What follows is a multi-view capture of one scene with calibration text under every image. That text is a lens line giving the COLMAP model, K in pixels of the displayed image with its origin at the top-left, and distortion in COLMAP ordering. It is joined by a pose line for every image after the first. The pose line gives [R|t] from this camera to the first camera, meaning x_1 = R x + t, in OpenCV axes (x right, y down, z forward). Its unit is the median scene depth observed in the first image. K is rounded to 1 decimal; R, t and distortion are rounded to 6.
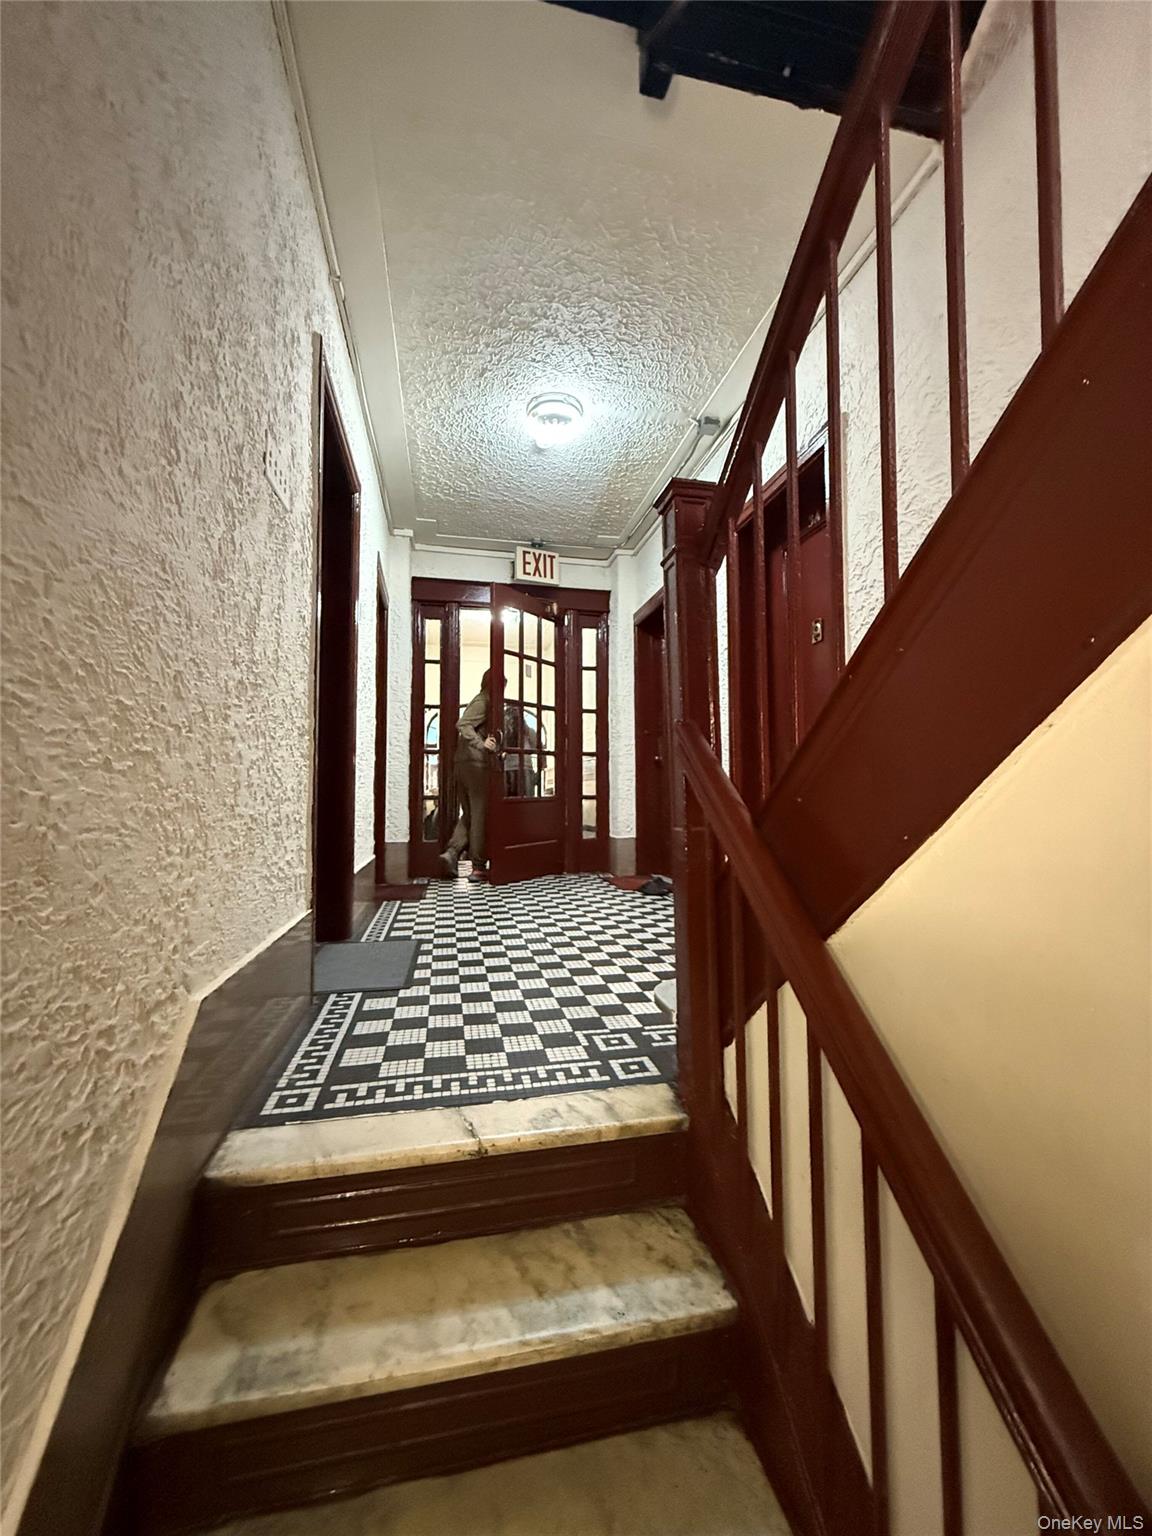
lens RADIAL K [[608.5, 0, 576.9], [0, 608.5, 765.8], [0, 0, 1]] dist [-0.000600, 0.000094]
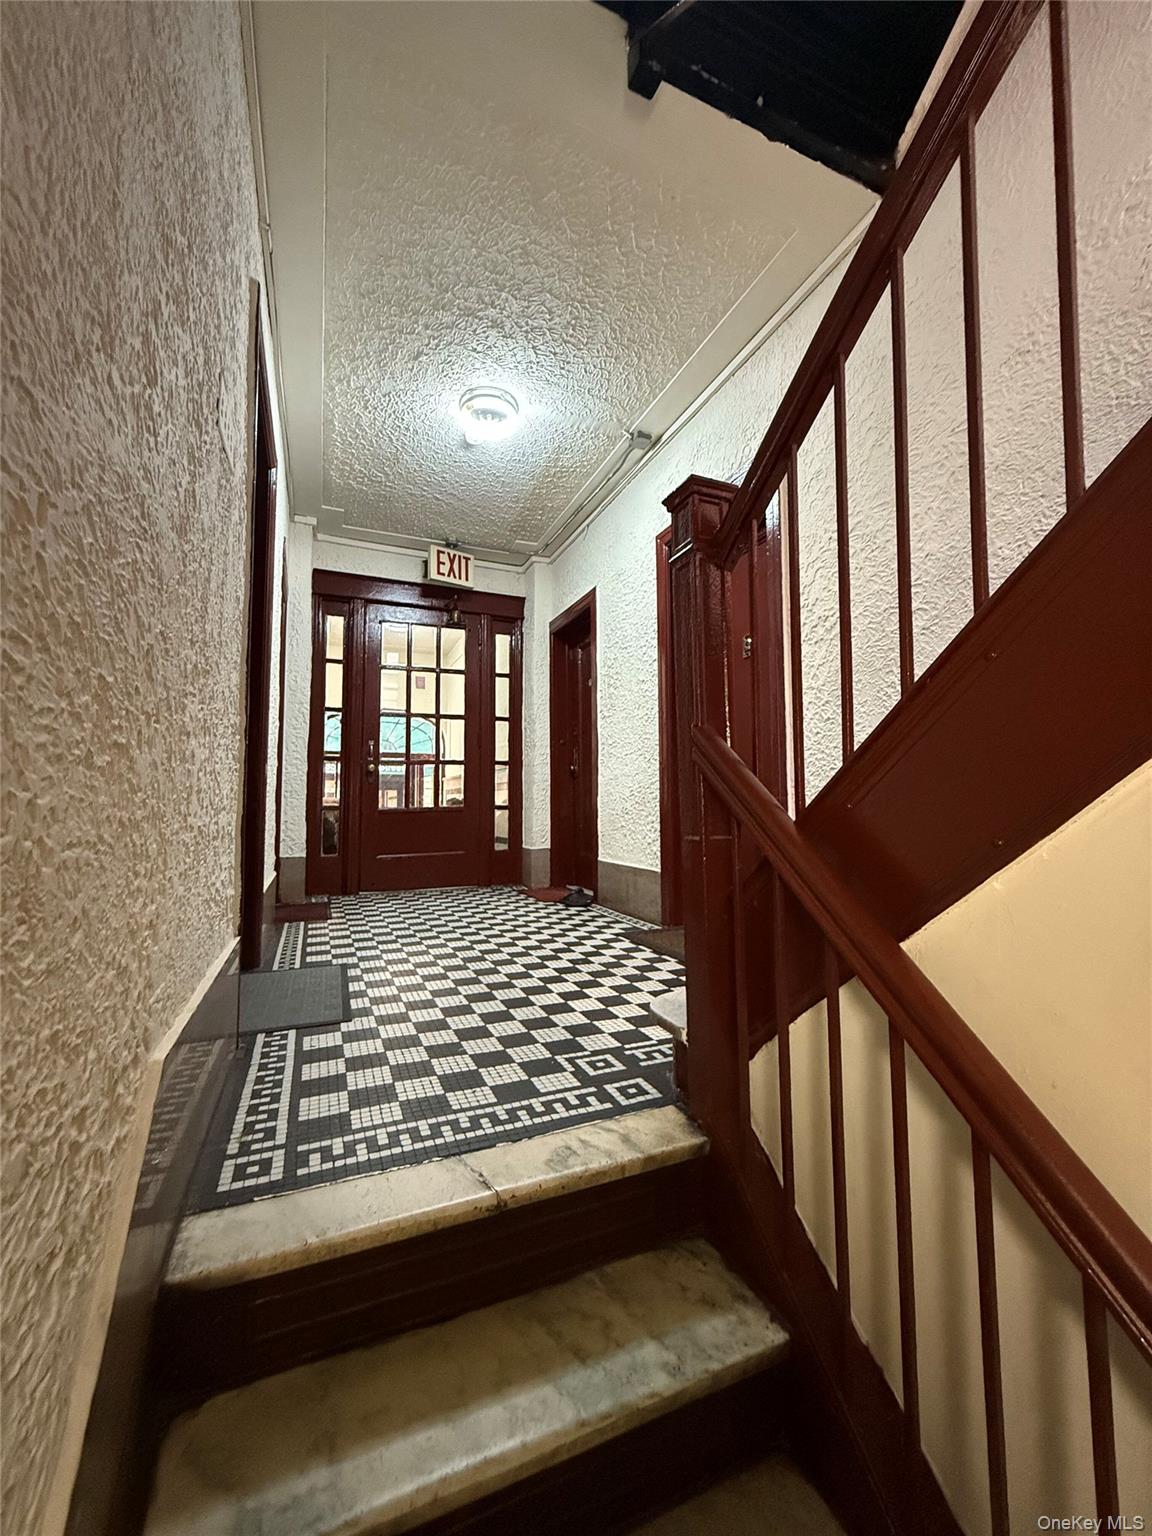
lens RADIAL K [[608.5, 0, 575.2], [0, 608.5, 766.2], [0, 0, 1]] dist [-0.000600, 0.000094]
pose [[0.981774, 0.010912, 0.189738, -0.179009], [-0.007617, 0.999807, -0.018090, 0.009036], [-0.189899, 0.016315, 0.981668, 0.080420]]
